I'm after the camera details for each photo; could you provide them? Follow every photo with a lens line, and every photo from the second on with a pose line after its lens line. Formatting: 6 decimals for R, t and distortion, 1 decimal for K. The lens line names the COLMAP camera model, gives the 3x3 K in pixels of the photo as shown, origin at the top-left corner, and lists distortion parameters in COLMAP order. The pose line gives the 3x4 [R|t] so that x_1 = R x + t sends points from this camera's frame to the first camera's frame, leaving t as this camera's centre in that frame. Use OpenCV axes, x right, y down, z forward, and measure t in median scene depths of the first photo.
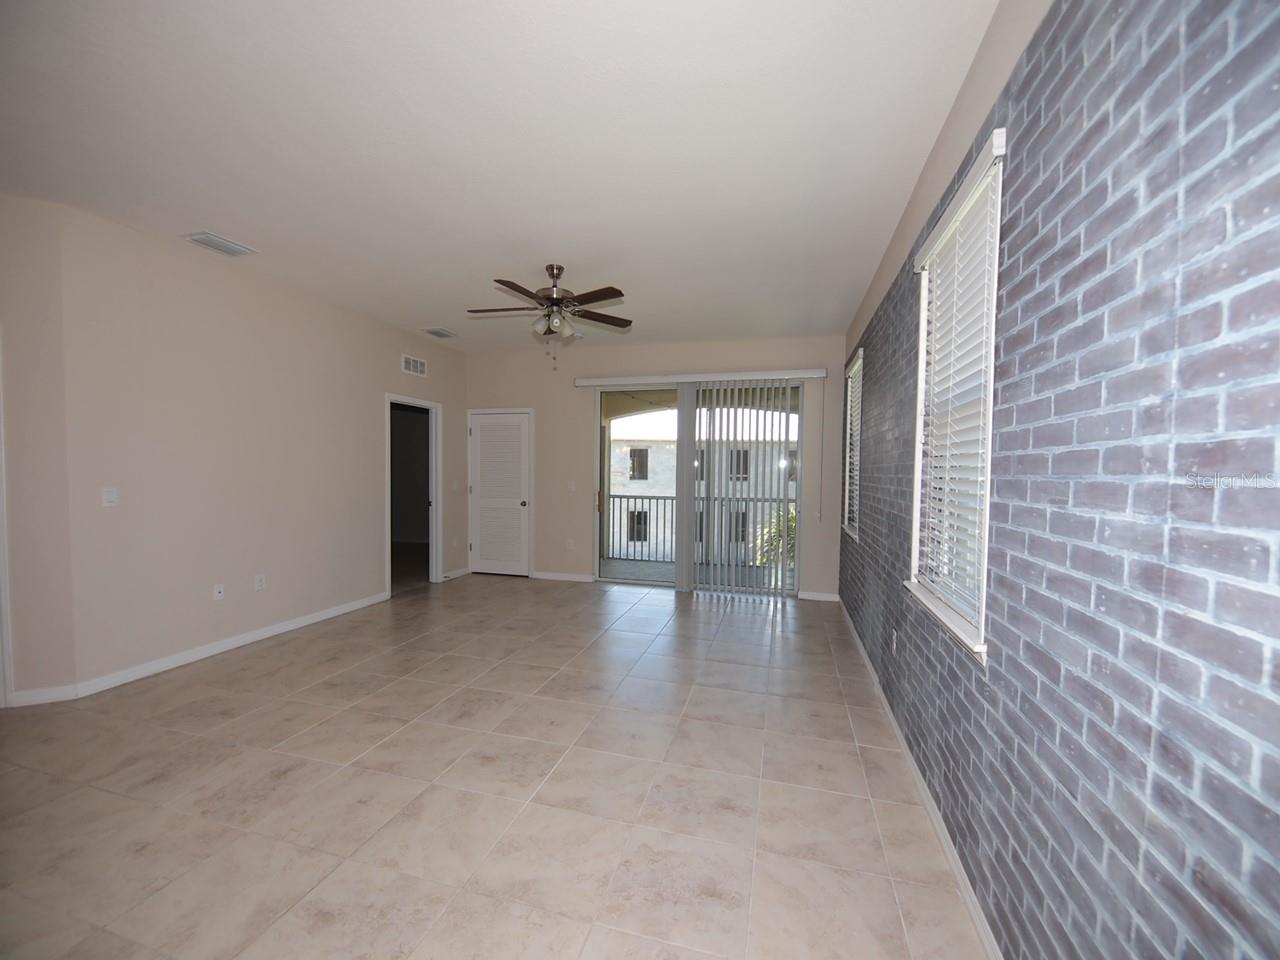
lens RADIAL K [[520.0, 0, 648.8], [0, 520.0, 492.0], [0, 0, 1]] dist [0.007411, -0.009510]
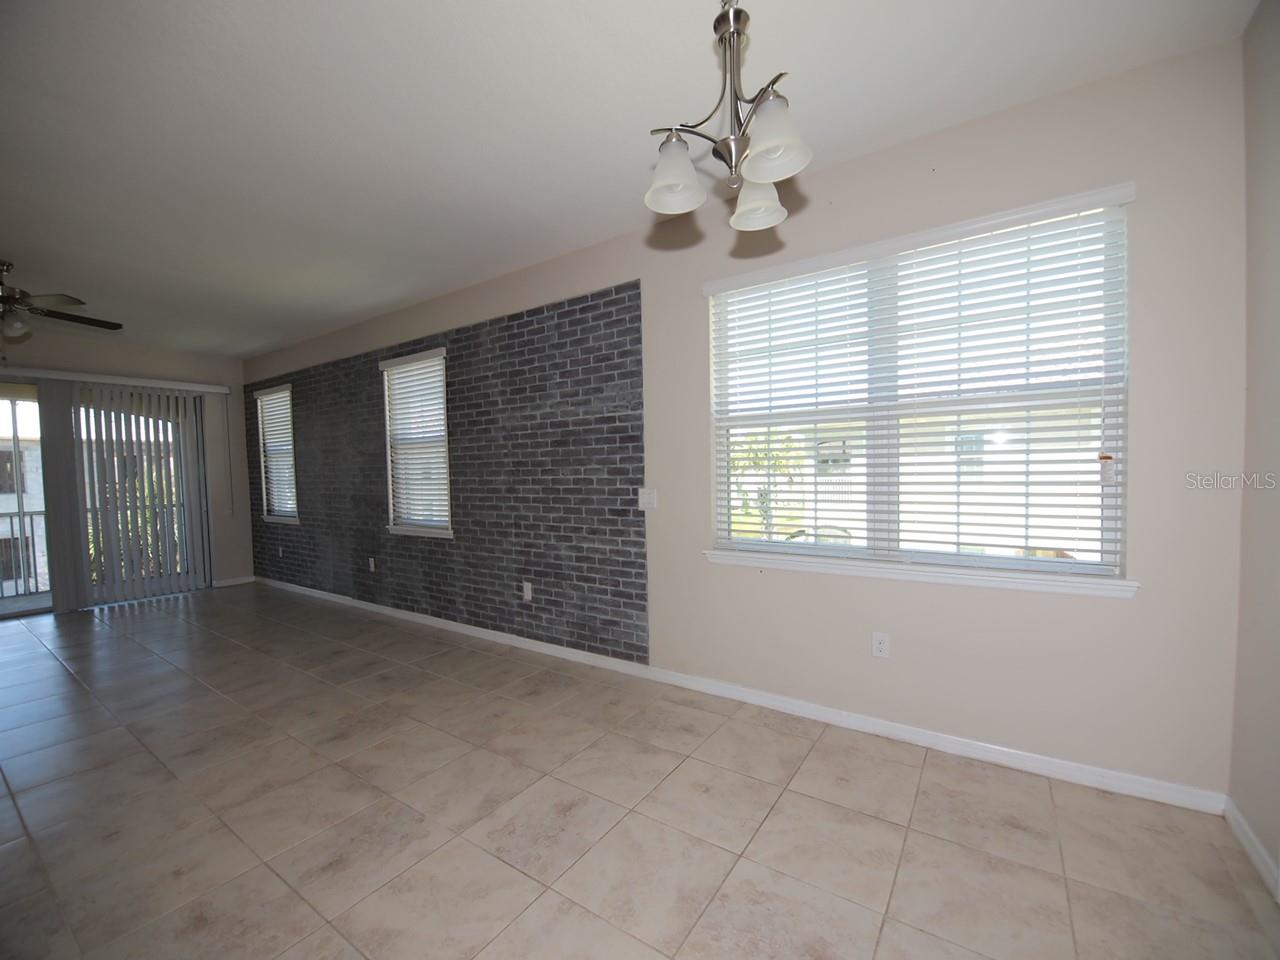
lens RADIAL K [[520.0, 0, 643.7], [0, 520.0, 492.0], [0, 0, 1]] dist [0.007411, -0.009510]
pose [[0.323477, -0.062431, 0.944174, -2.763381], [0.064388, 0.996961, 0.043862, 0.052221], [-0.944043, 0.046606, 0.326514, -1.493116]]
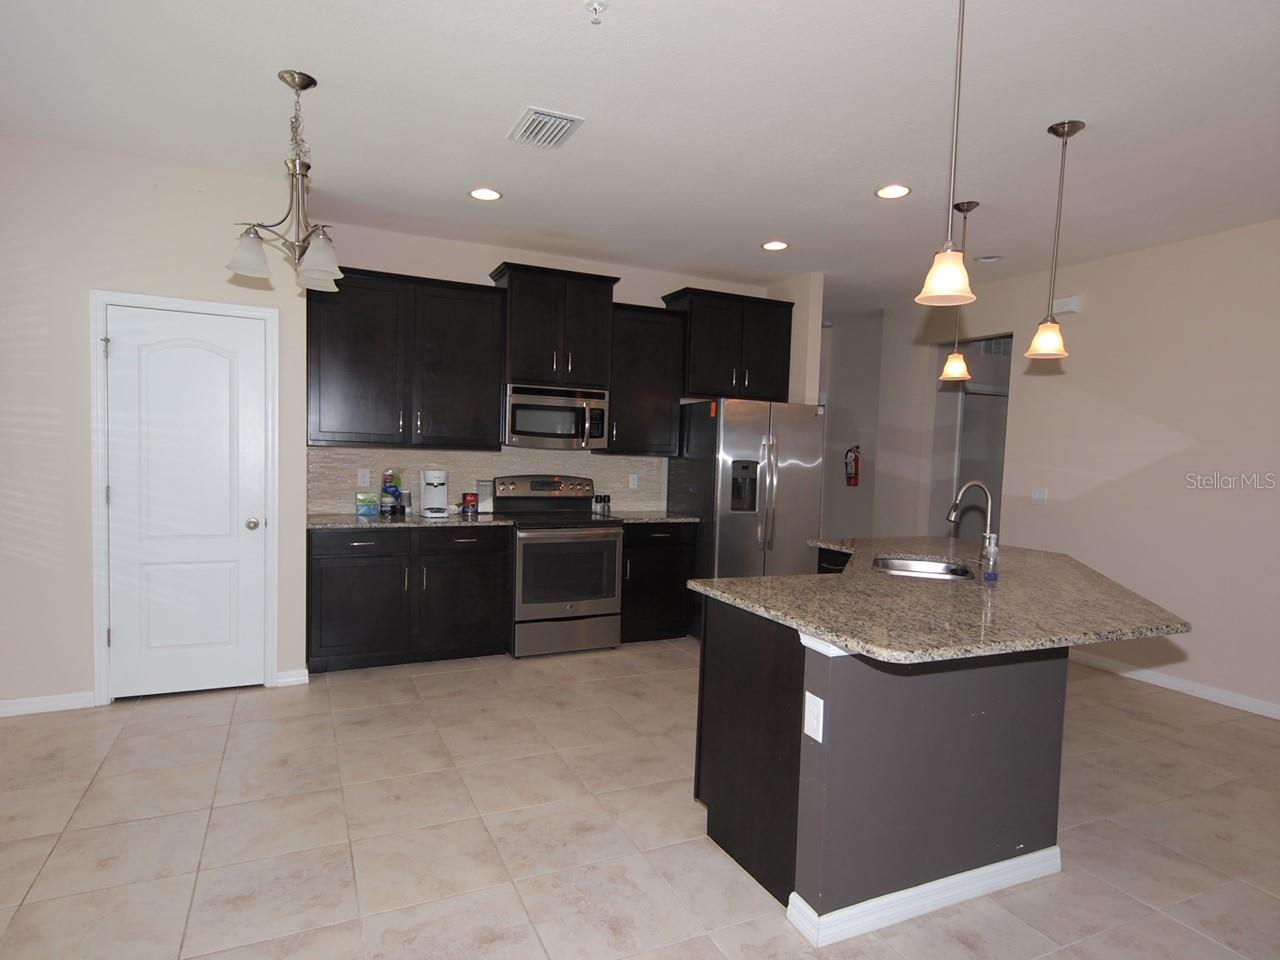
lens RADIAL K [[732.6, 0, 642.0], [0, 732.6, 493.3], [0, 0, 1]] dist [0.020315, -0.015013]
pose [[-0.761282, -0.001562, -0.648419, -0.324022], [-0.065786, 0.995023, 0.074840, -0.117308], [0.645075, 0.099631, -0.757596, 2.110536]]
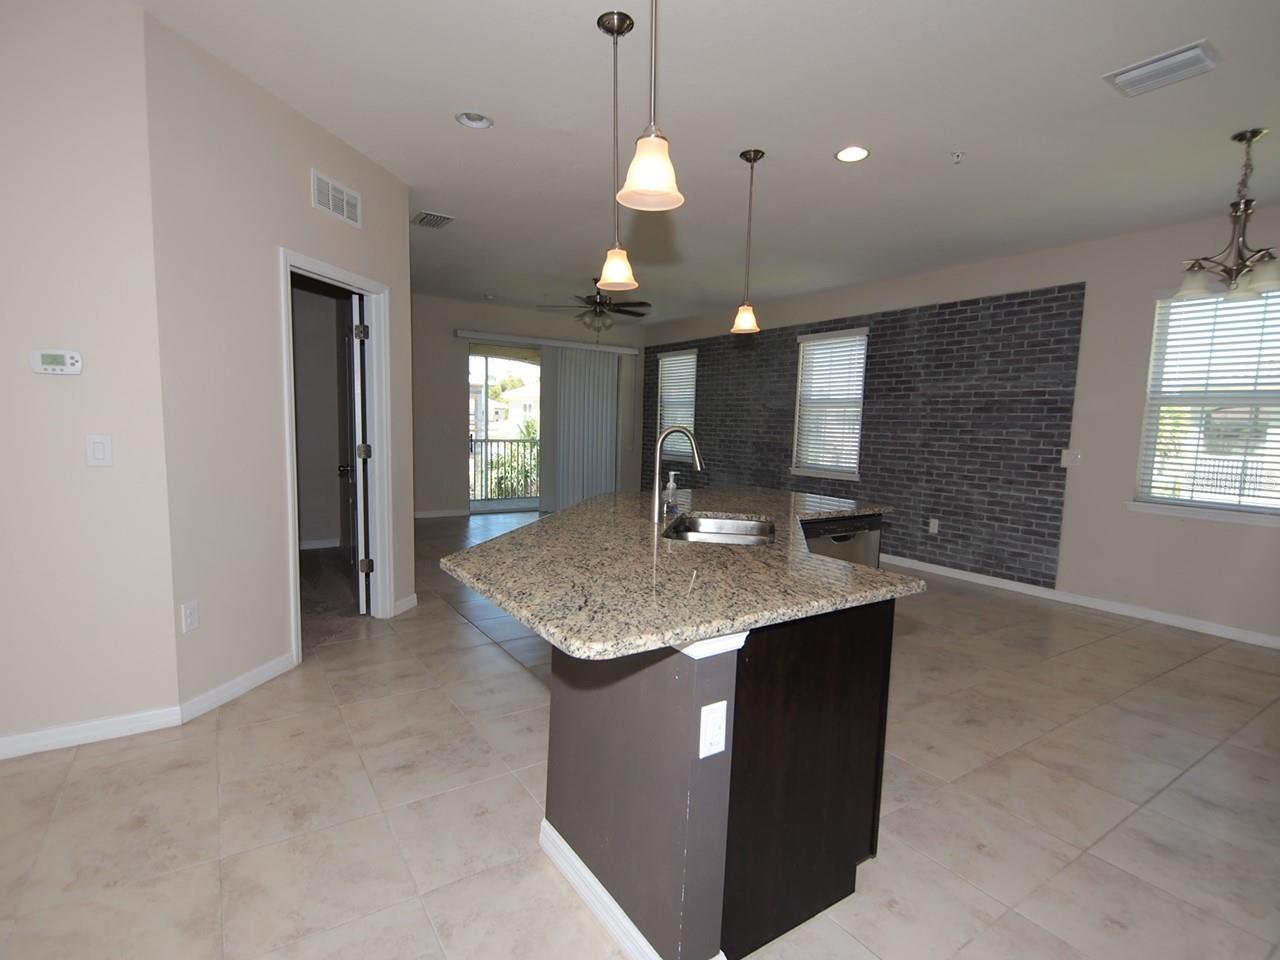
lens RADIAL K [[634.5, 0, 641.0], [0, 634.5, 492.1], [0, 0, 1]] dist [0.012985, -0.014019]
pose [[0.661592, -0.074844, 0.746120, -5.922758], [0.009707, 0.995778, 0.091281, 0.010515], [-0.749801, -0.053148, 0.659525, -1.211402]]
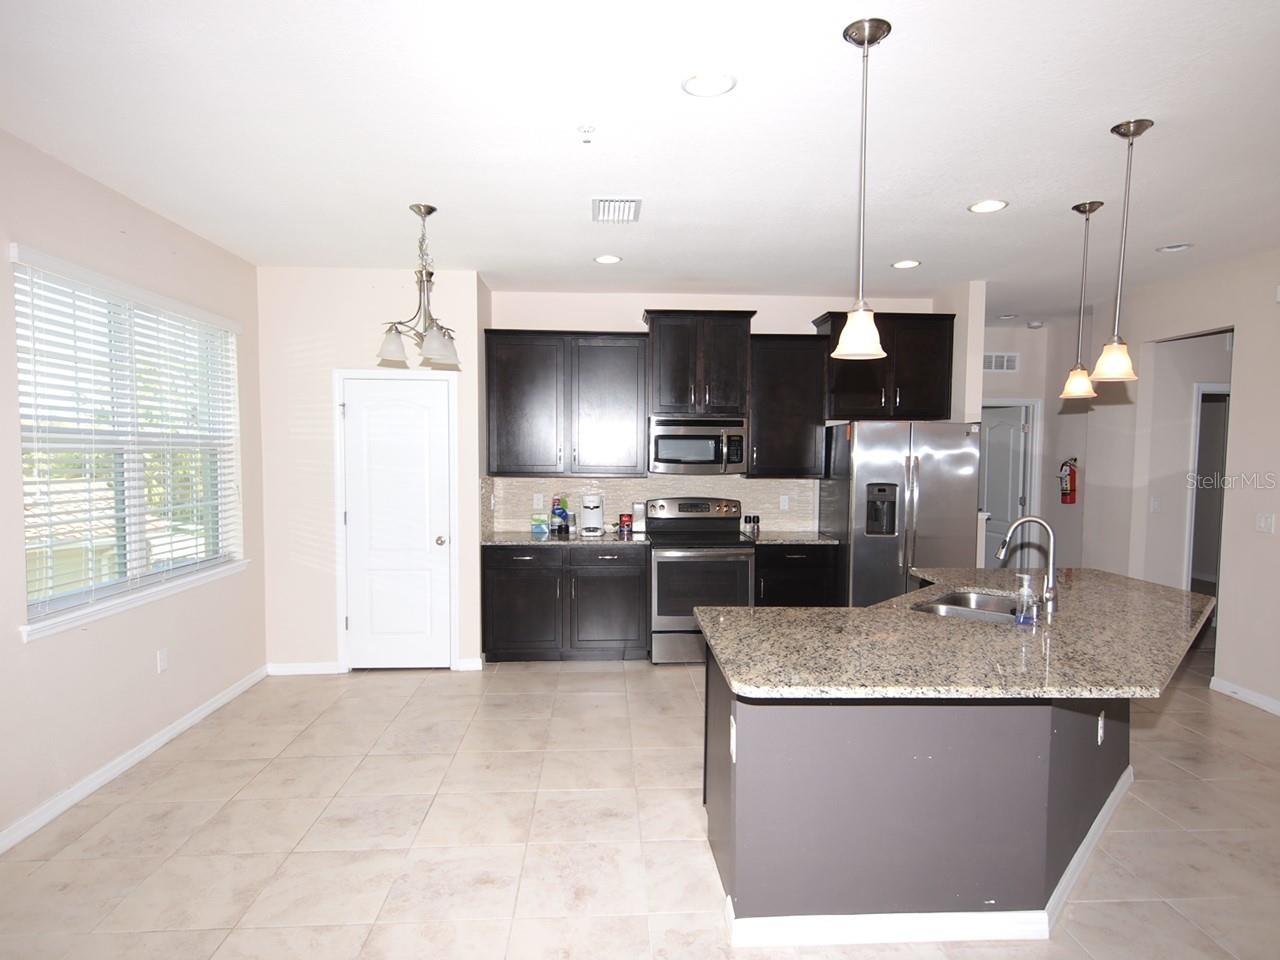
lens RADIAL K [[732.6, 0, 642.0], [0, 732.6, 492.7], [0, 0, 1]] dist [0.020315, -0.015013]
pose [[-0.949764, -0.002891, -0.312955, -1.104105], [-0.031689, 0.995706, 0.086974, -0.349857], [0.311360, 0.092522, -0.945777, 3.017766]]
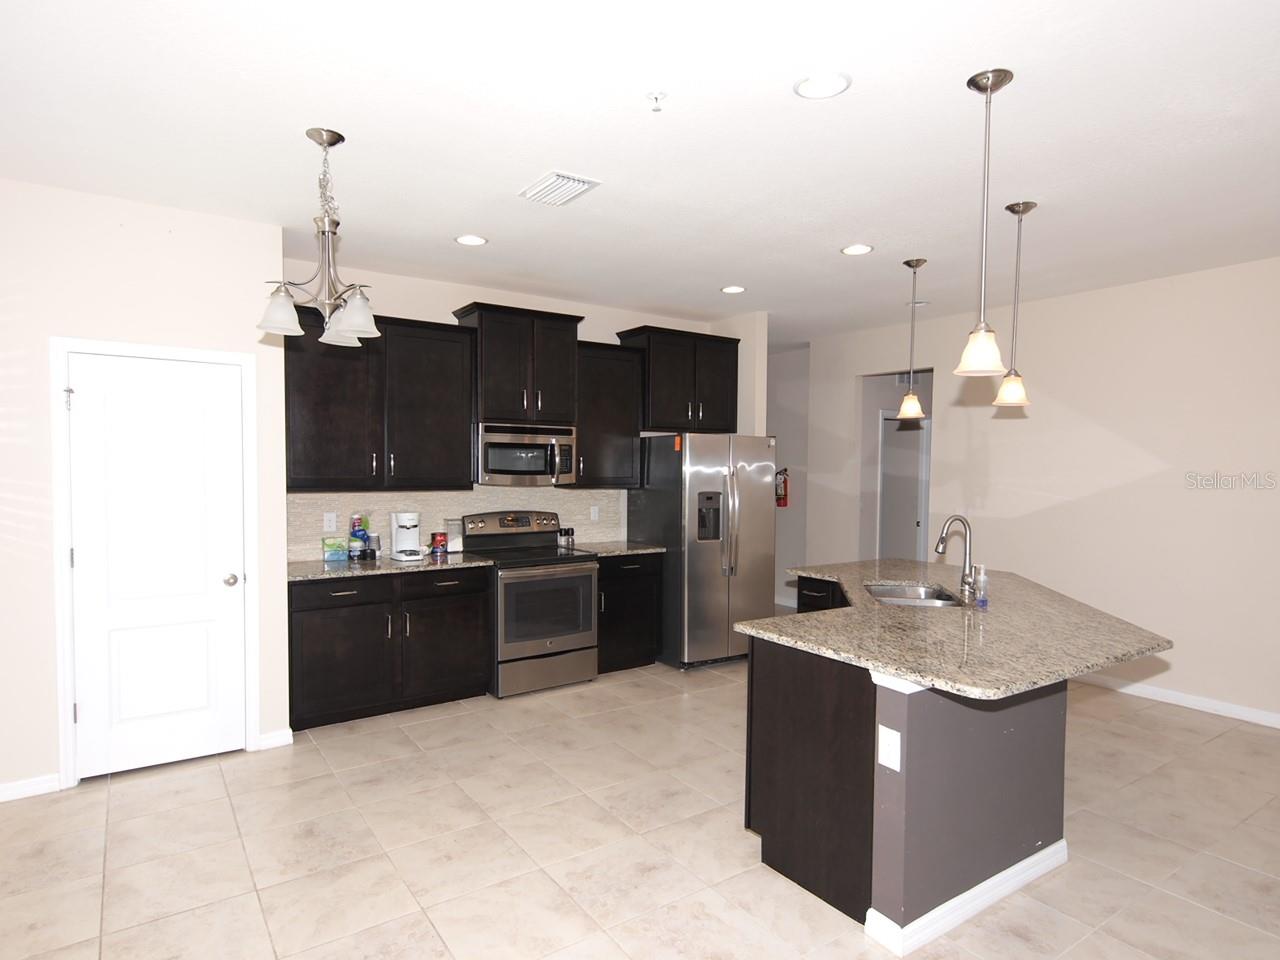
lens RADIAL K [[732.6, 0, 641.4], [0, 732.6, 493.0], [0, 0, 1]] dist [0.020315, -0.015013]
pose [[-0.646653, 0.008641, -0.762735, 0.263566], [-0.045168, 0.997747, 0.049597, -0.254083], [0.761446, 0.066524, -0.644806, 1.724364]]
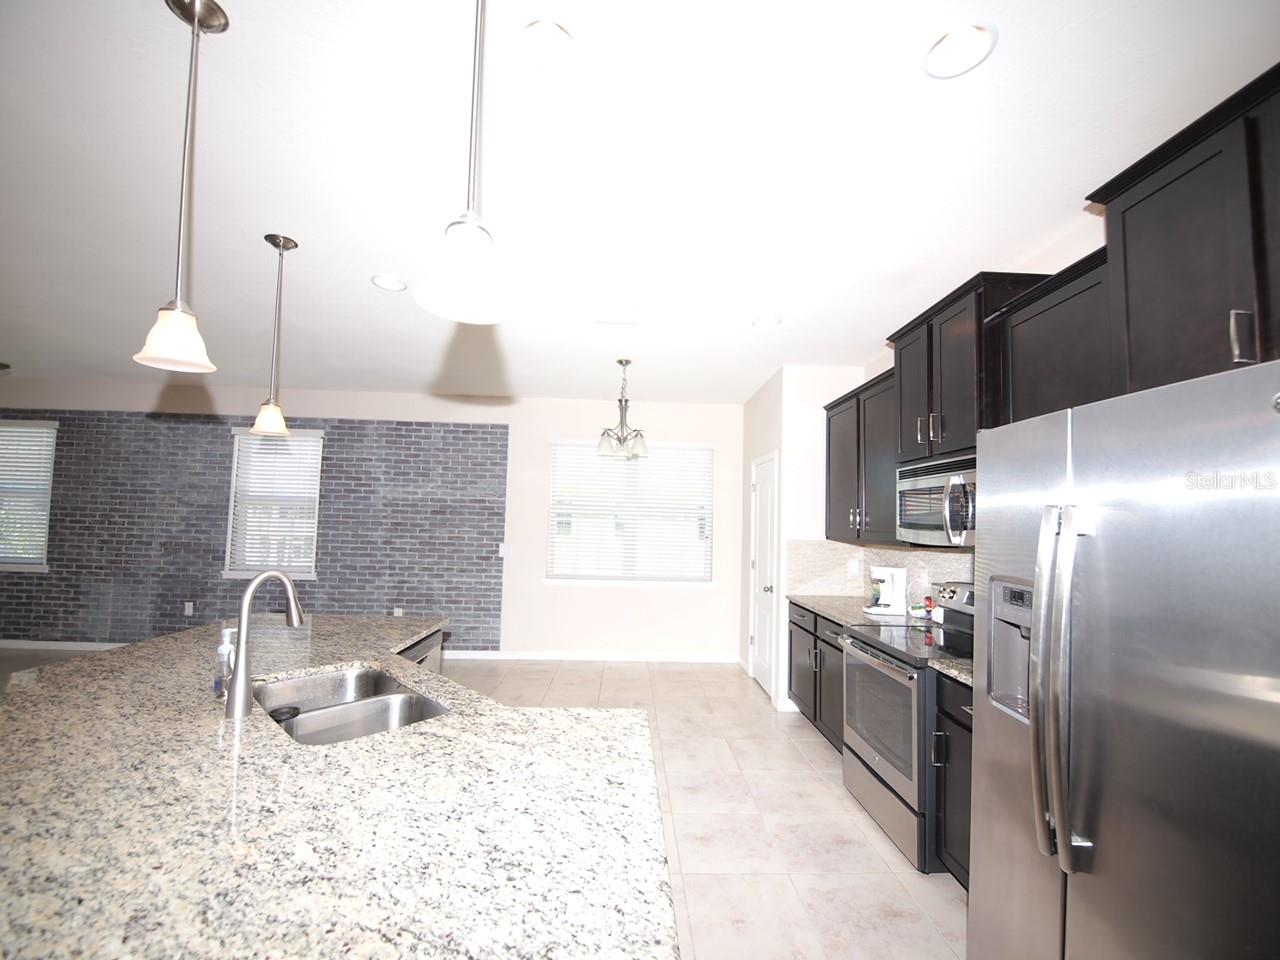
lens RADIAL K [[520.0, 0, 643.0], [0, 520.0, 494.6], [0, 0, 1]] dist [0.007411, -0.009510]
pose [[-0.291834, 0.028384, 0.956048, -5.656822], [0.007050, 0.999596, -0.027525, -0.209171], [-0.956443, -0.001293, -0.291916, -0.130716]]
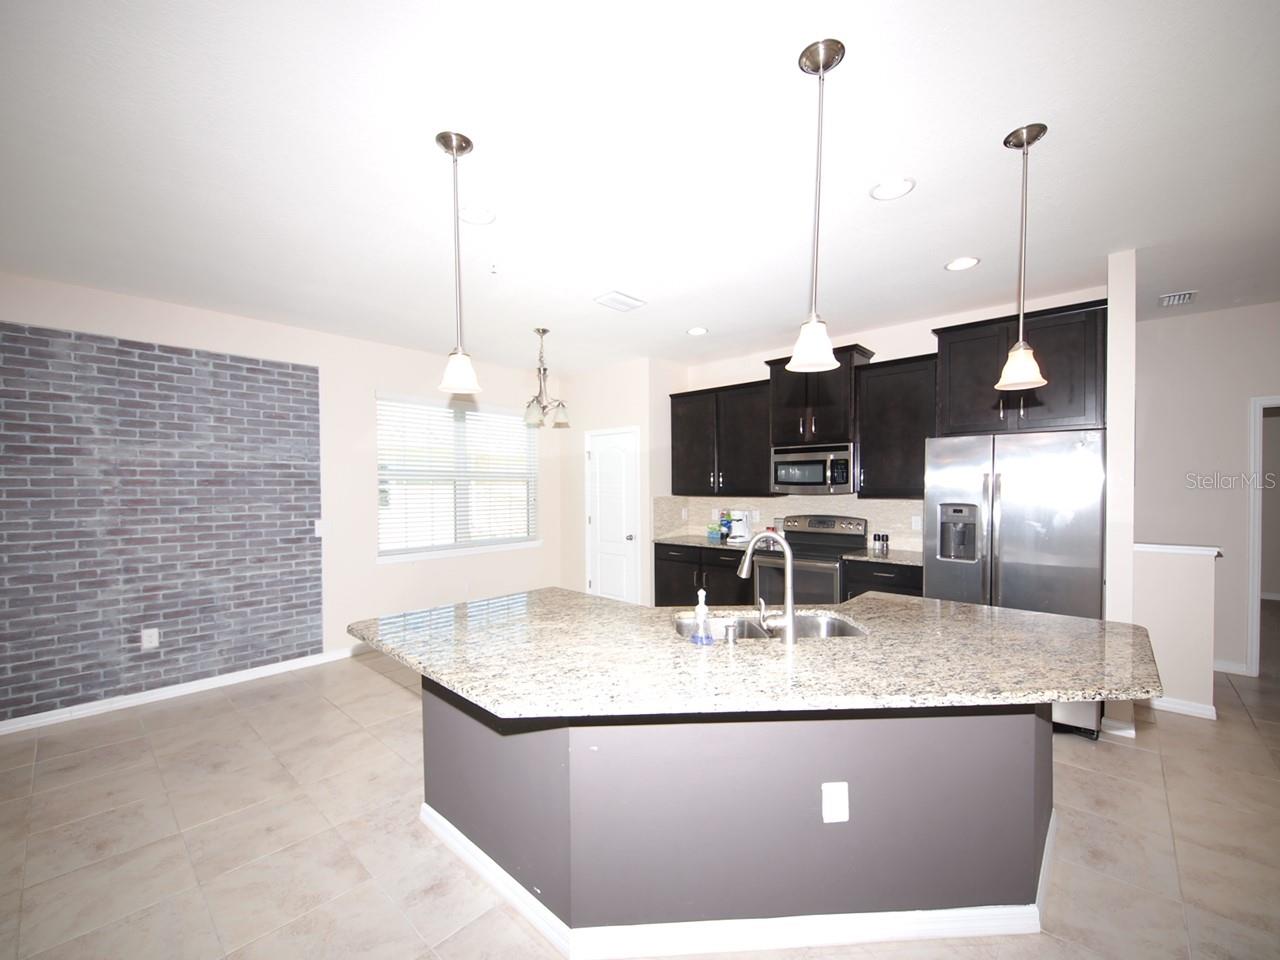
lens RADIAL K [[520.0, 0, 643.8], [0, 520.0, 494.6], [0, 0, 1]] dist [0.007411, -0.009510]
pose [[-0.892190, -0.015700, 0.451388, -4.206993], [0.011081, 0.998334, 0.056626, -0.286707], [-0.451525, 0.055523, -0.890529, 2.539575]]
